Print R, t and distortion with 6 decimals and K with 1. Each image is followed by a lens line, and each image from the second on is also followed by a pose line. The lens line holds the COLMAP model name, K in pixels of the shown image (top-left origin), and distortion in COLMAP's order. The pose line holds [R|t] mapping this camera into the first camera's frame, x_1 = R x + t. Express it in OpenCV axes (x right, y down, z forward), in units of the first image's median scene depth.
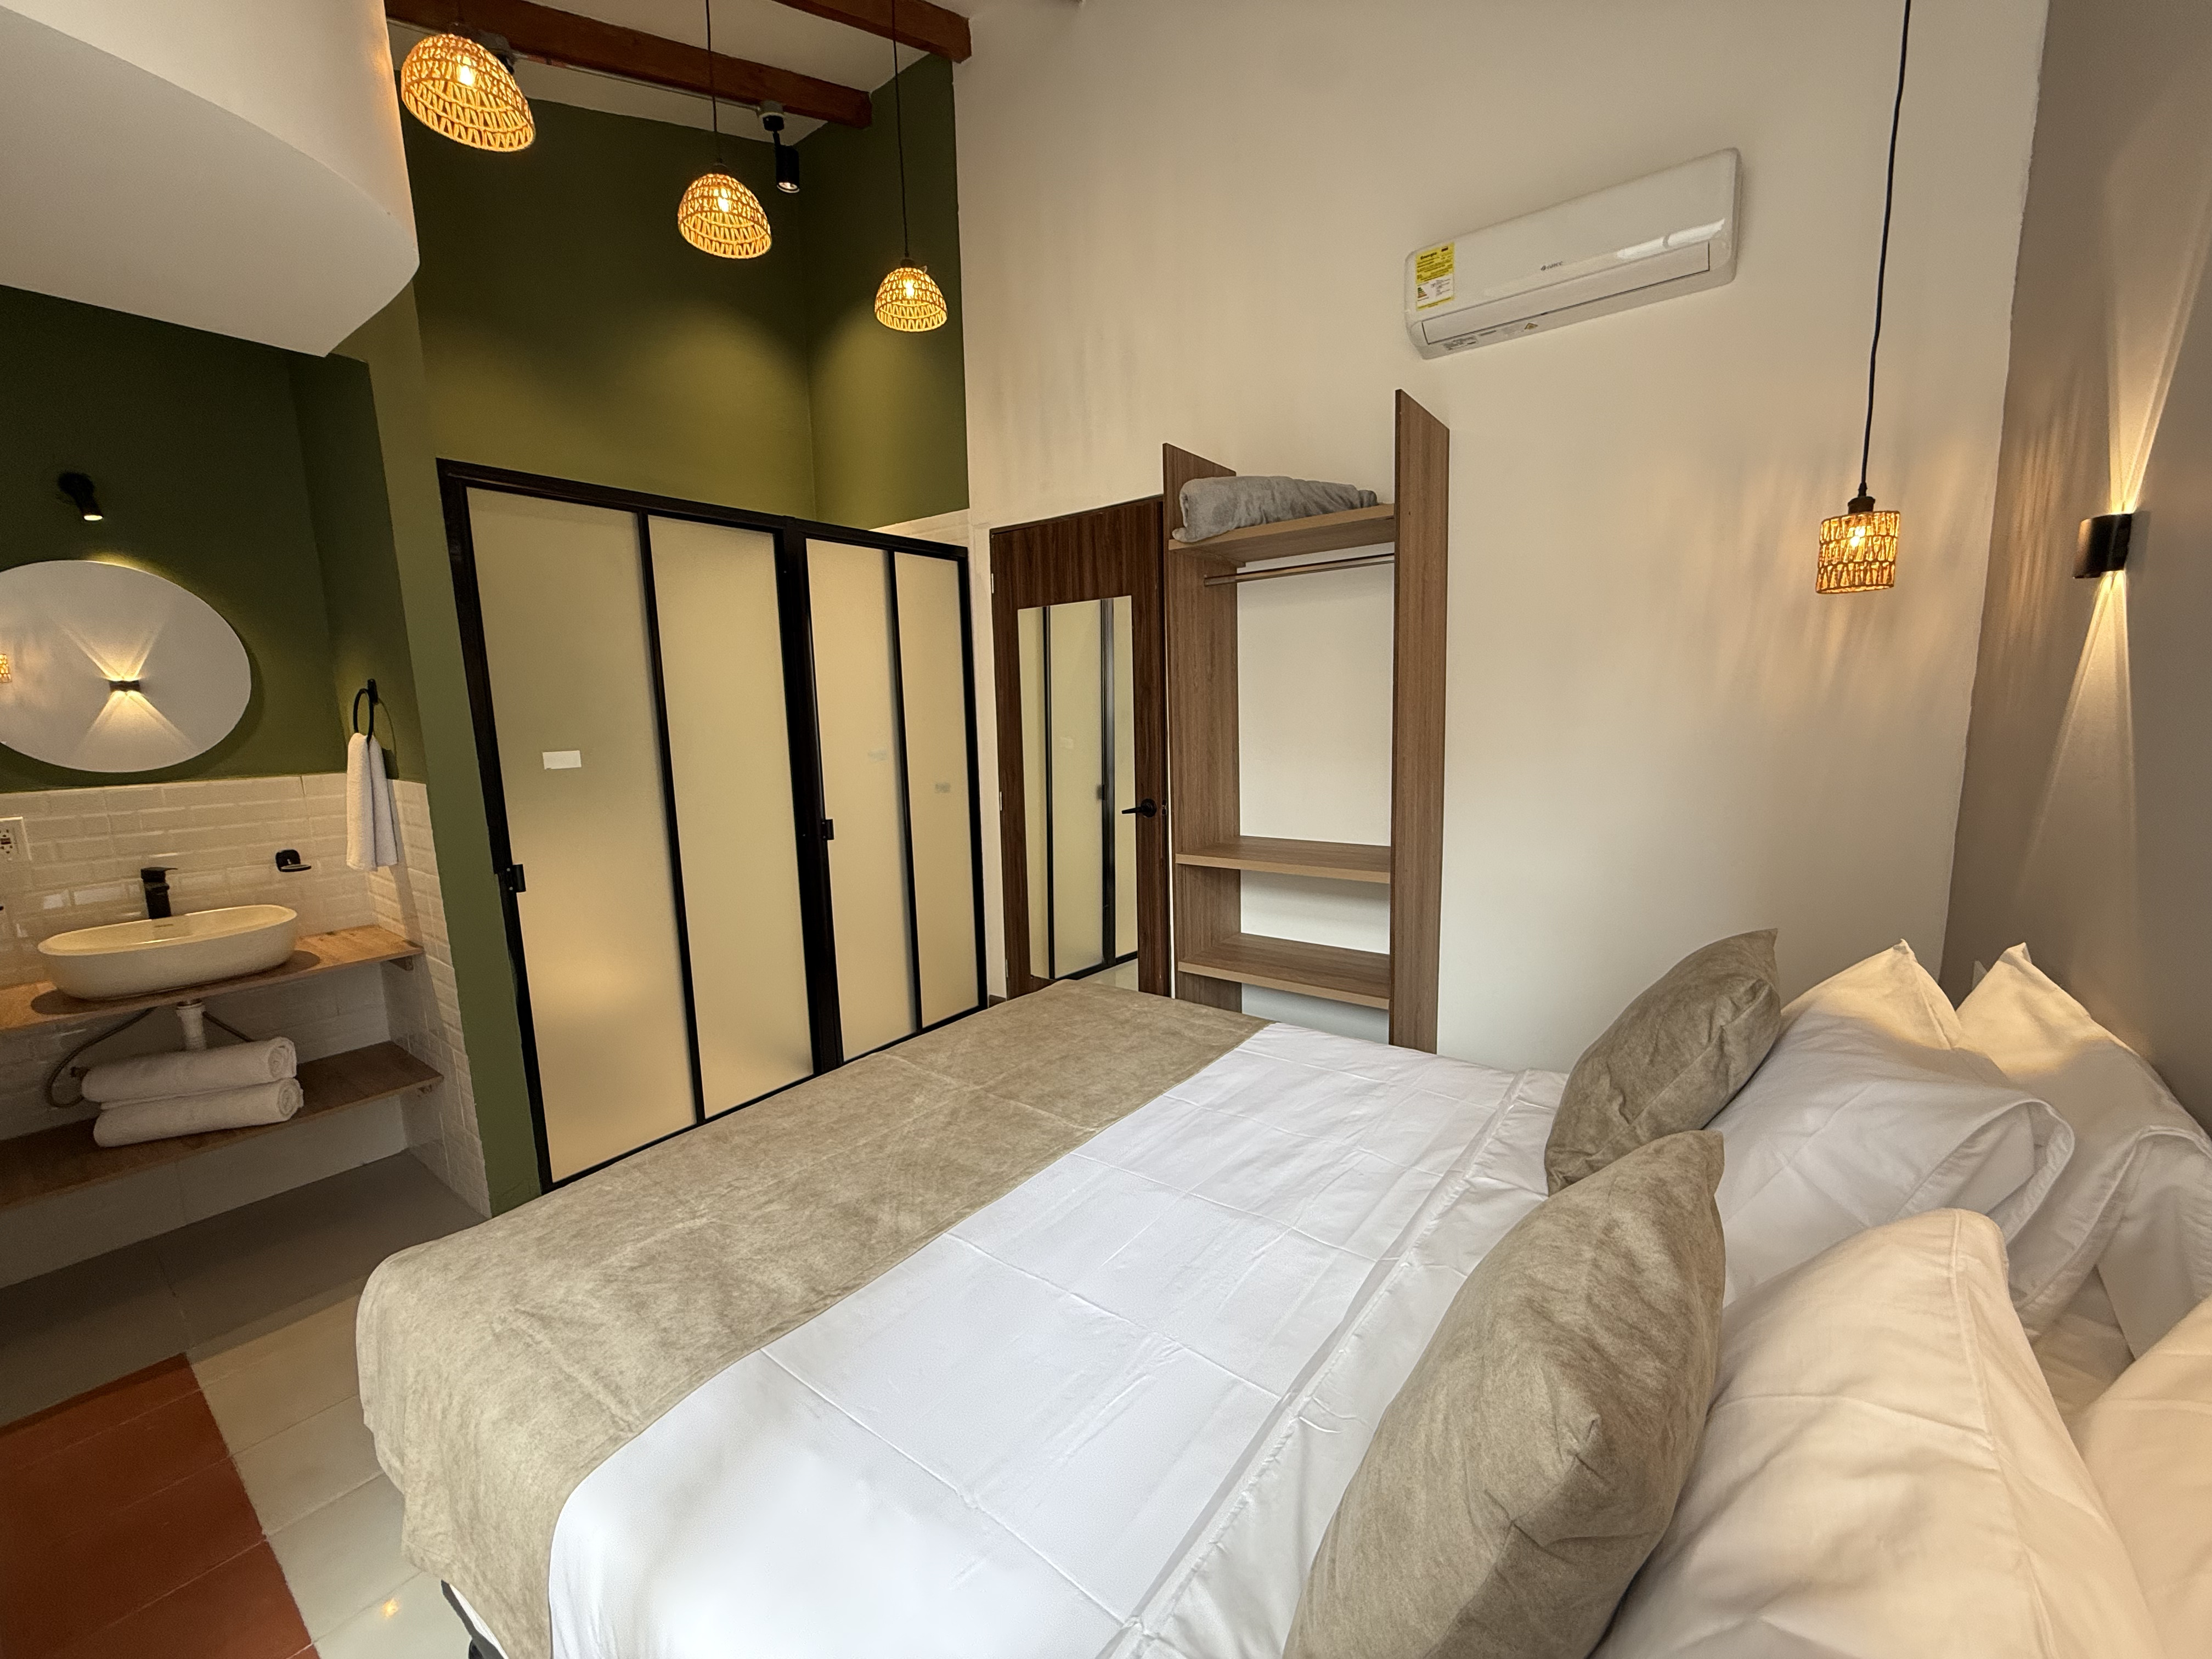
lens RADIAL K [[885.7, 0, 1100.2], [0, 885.7, 831.7], [0, 0, 1]] dist [0.000319, 0.000429]
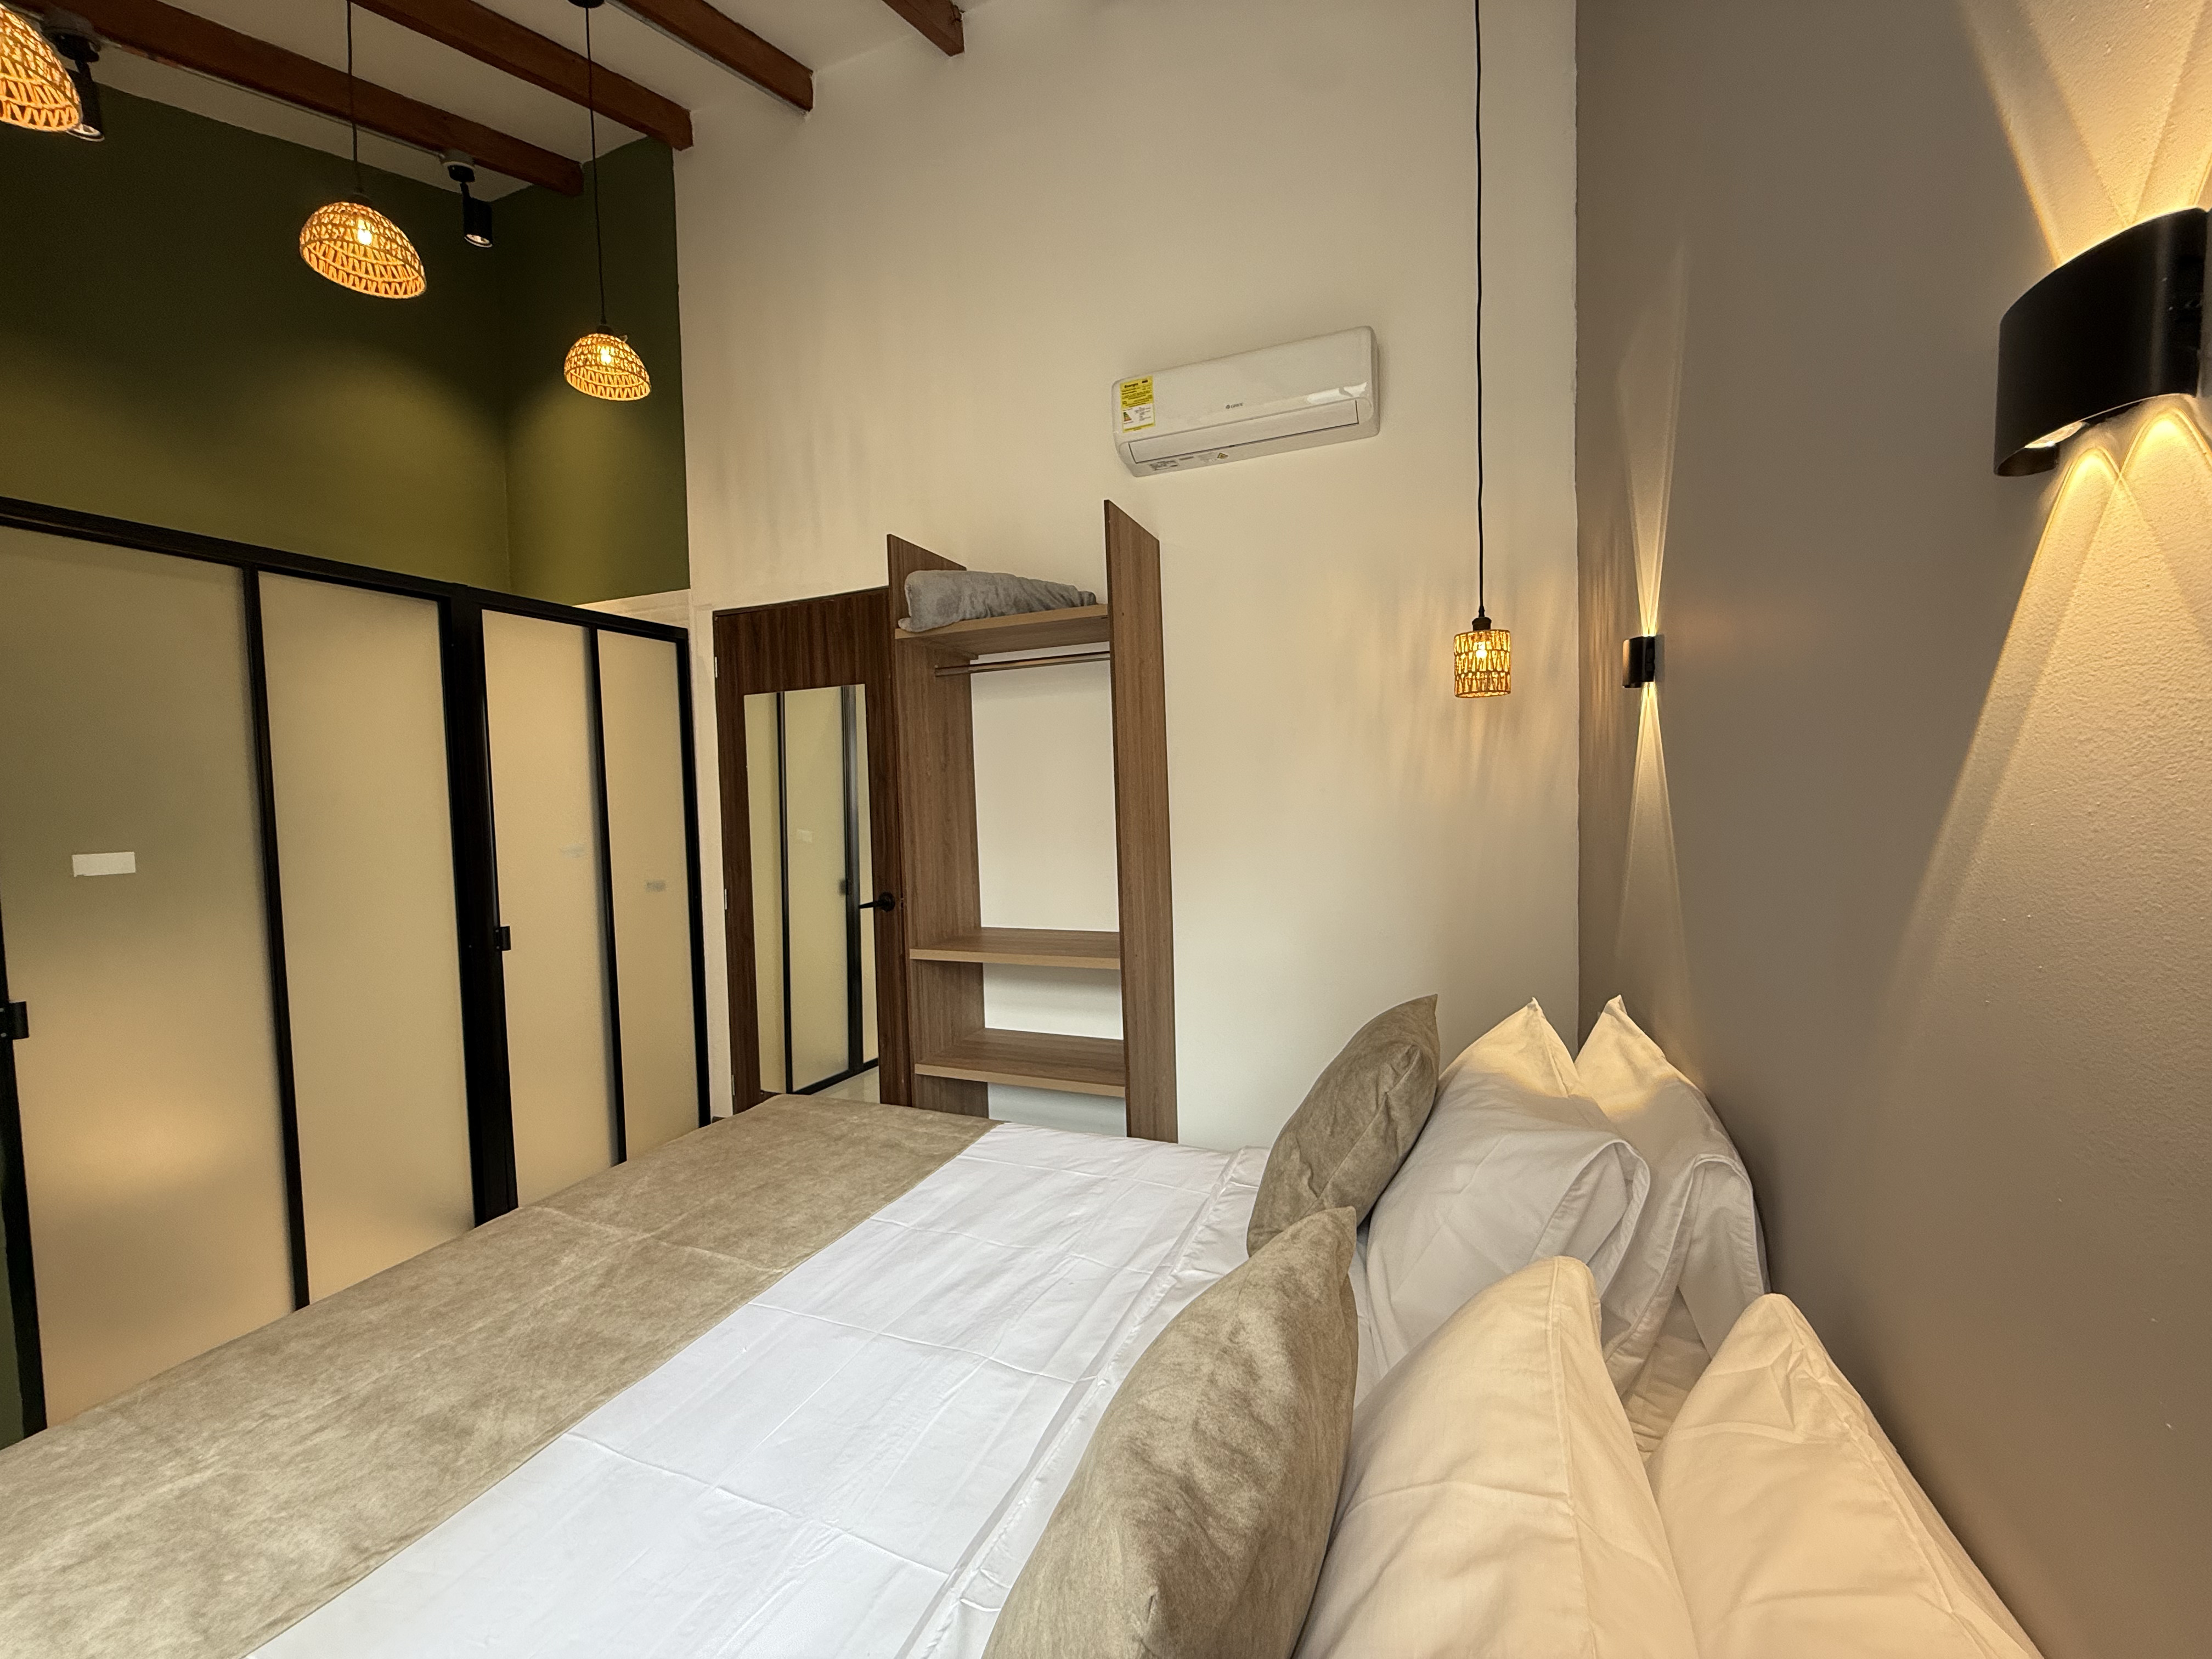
lens RADIAL K [[886.2, 0, 1100.4], [0, 886.2, 831.5], [0, 0, 1]] dist [0.002035, -0.000224]
pose [[0.967738, -0.011359, 0.251703, 0.072045], [0.037348, 0.994415, -0.098716, 0.001486], [-0.249176, 0.104932, 0.962757, 0.024314]]
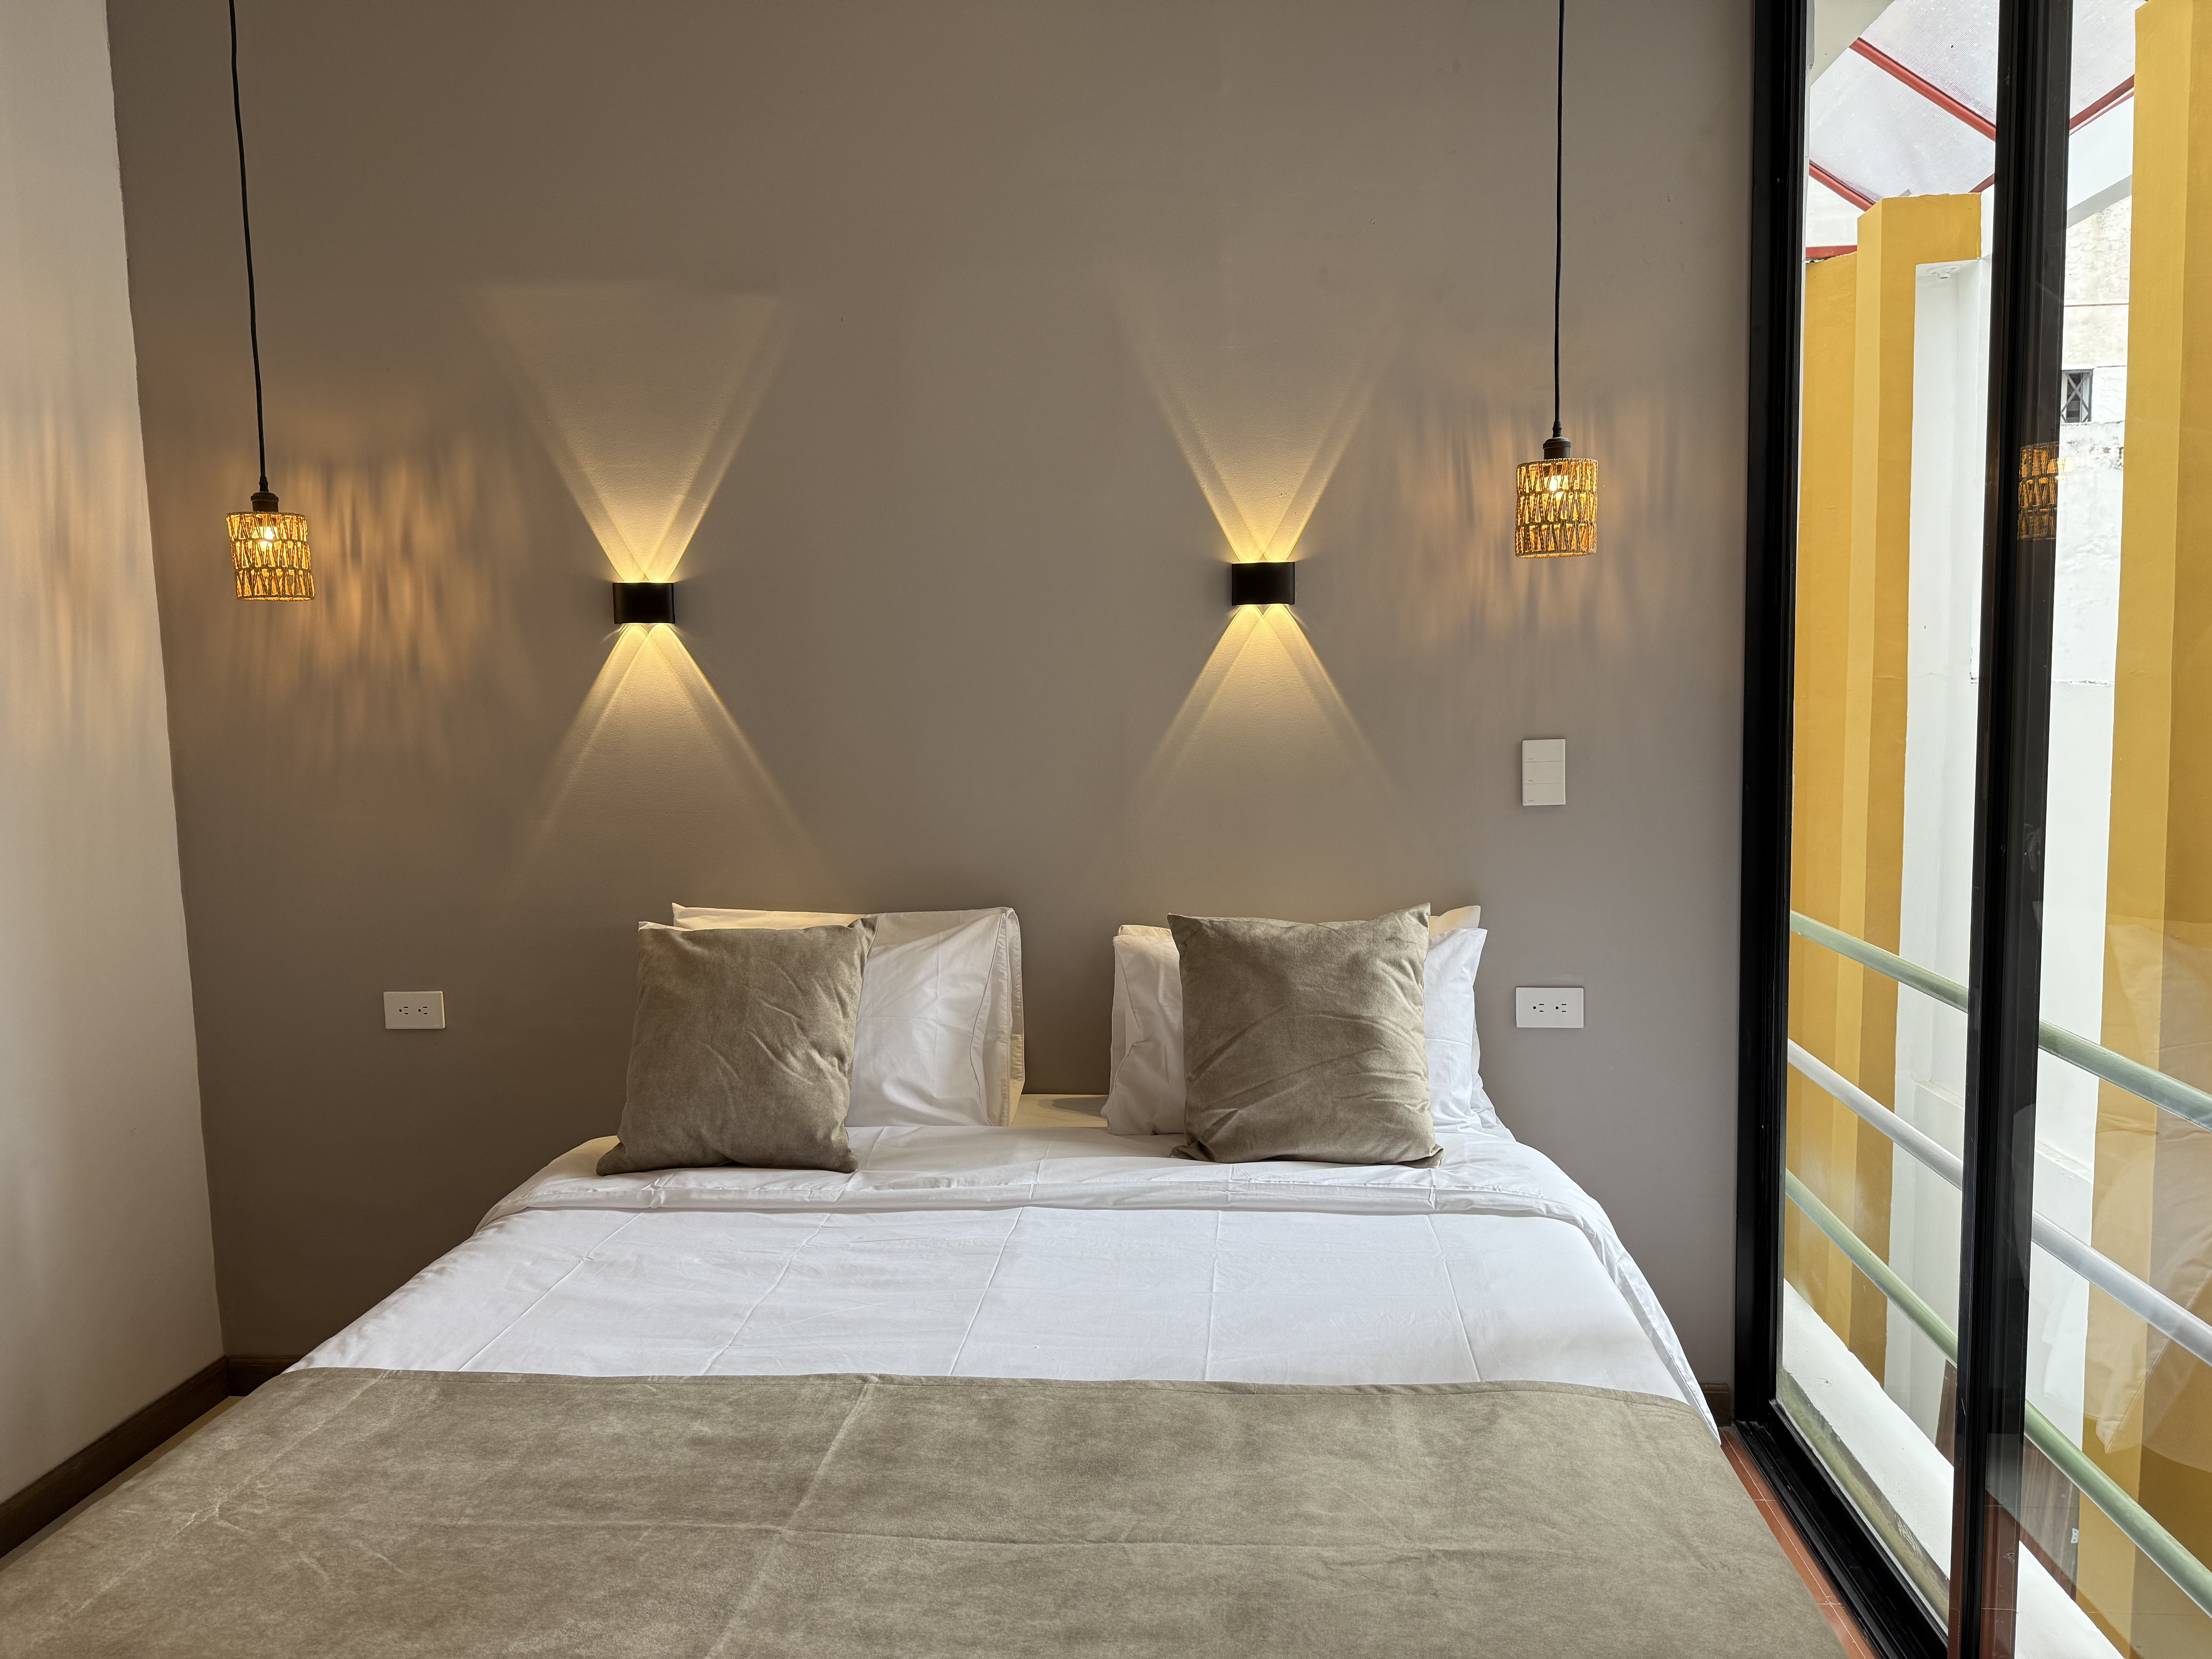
lens RADIAL K [[1551.5, 0, 1106.0], [0, 1551.5, 829.5], [0, 0, 1]] dist [0.025163, -0.028592]
pose [[-0.526175, -0.039893, 0.849440, -0.872158], [0.158120, 0.976889, 0.143823, -0.148120], [-0.835547, 0.209990, -0.507706, 1.161929]]
